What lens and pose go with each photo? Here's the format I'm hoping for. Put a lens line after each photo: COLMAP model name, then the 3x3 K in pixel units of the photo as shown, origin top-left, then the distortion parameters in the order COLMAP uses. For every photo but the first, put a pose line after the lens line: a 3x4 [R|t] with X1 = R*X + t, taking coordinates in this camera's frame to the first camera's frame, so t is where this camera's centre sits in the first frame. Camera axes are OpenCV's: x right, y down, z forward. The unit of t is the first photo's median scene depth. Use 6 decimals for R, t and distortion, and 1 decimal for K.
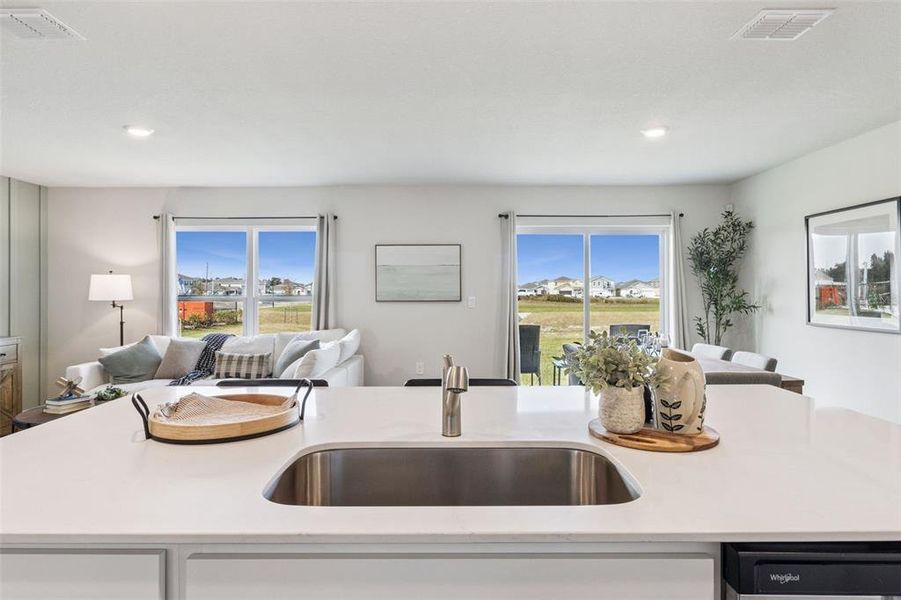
lens RADIAL K [[509.8, 0, 449.0], [0, 509.8, 295.6], [0, 0, 1]] dist [-0.002712, -0.001782]
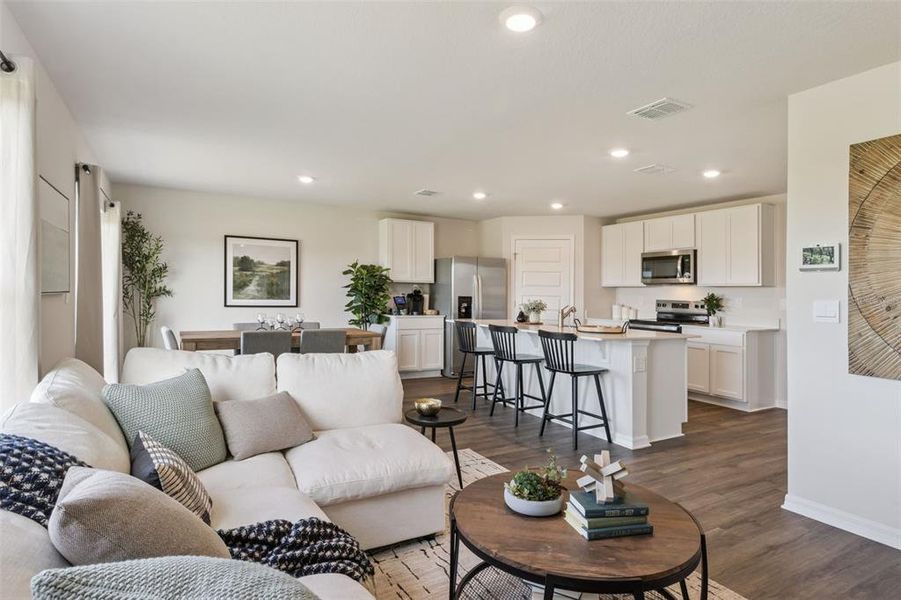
lens RADIAL K [[493.1, 0, 448.2], [0, 493.1, 273.3], [0, 0, 1]] dist [0.001531, 0.000287]
pose [[-0.492688, 0.029173, 0.869717, -0.728997], [-0.011651, 0.999127, -0.040114, 0.006939], [-0.870128, -0.029897, -0.491918, 0.926558]]
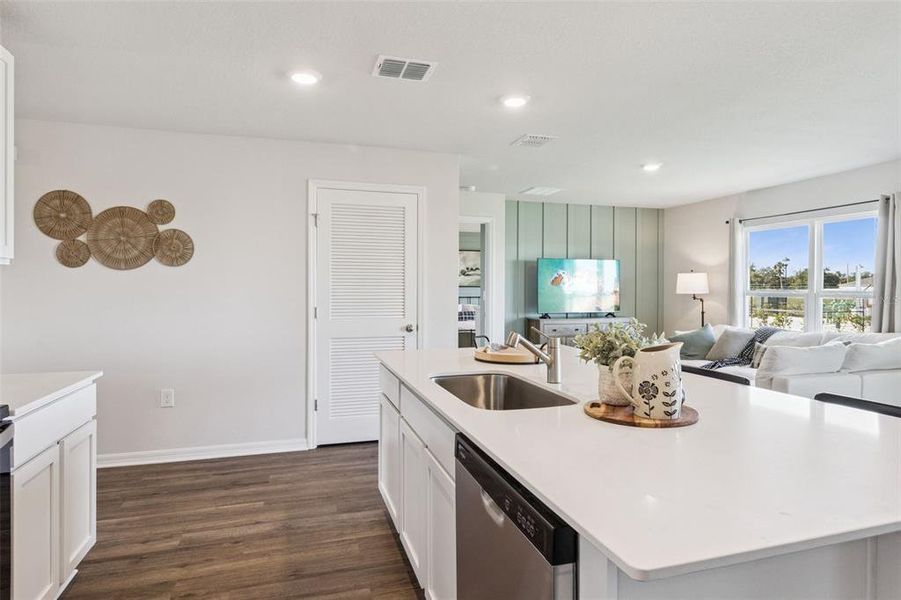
lens RADIAL K [[509.8, 0, 449.0], [0, 509.8, 295.6], [0, 0, 1]] dist [-0.002712, -0.001782]
pose [[0.289979, 0.018340, -0.956857, 0.348509], [-0.008740, 0.999825, 0.016515, -0.001573], [0.956993, 0.003574, 0.290088, 0.068904]]
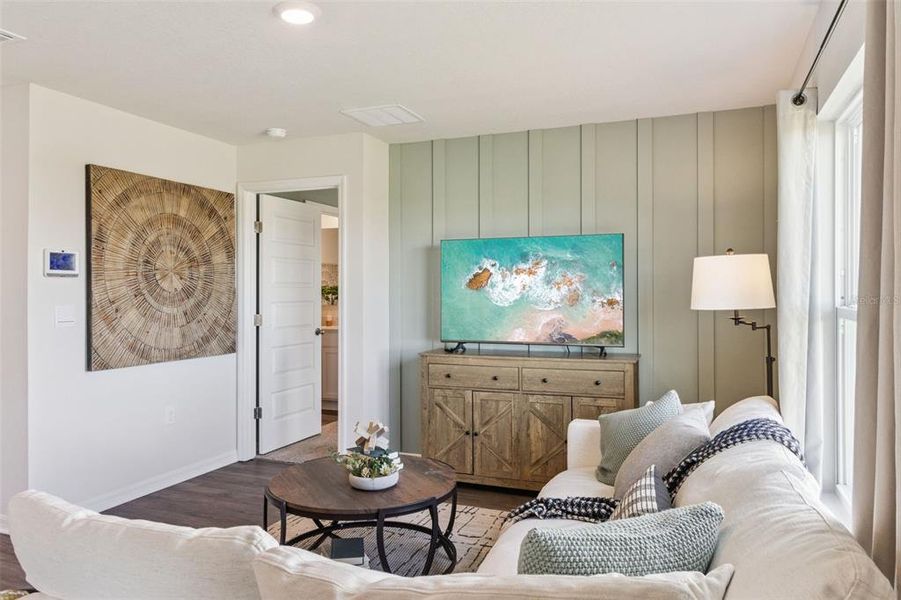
lens RADIAL K [[626.1, 0, 450.4], [0, 626.1, 289.9], [0, 0, 1]] dist [0.000961, 0.000823]
pose [[-0.376330, 0.000821, -0.926485, -0.013111], [-0.003083, 0.999993, 0.002138, -0.009777], [0.926480, 0.003661, -0.376325, 0.957832]]
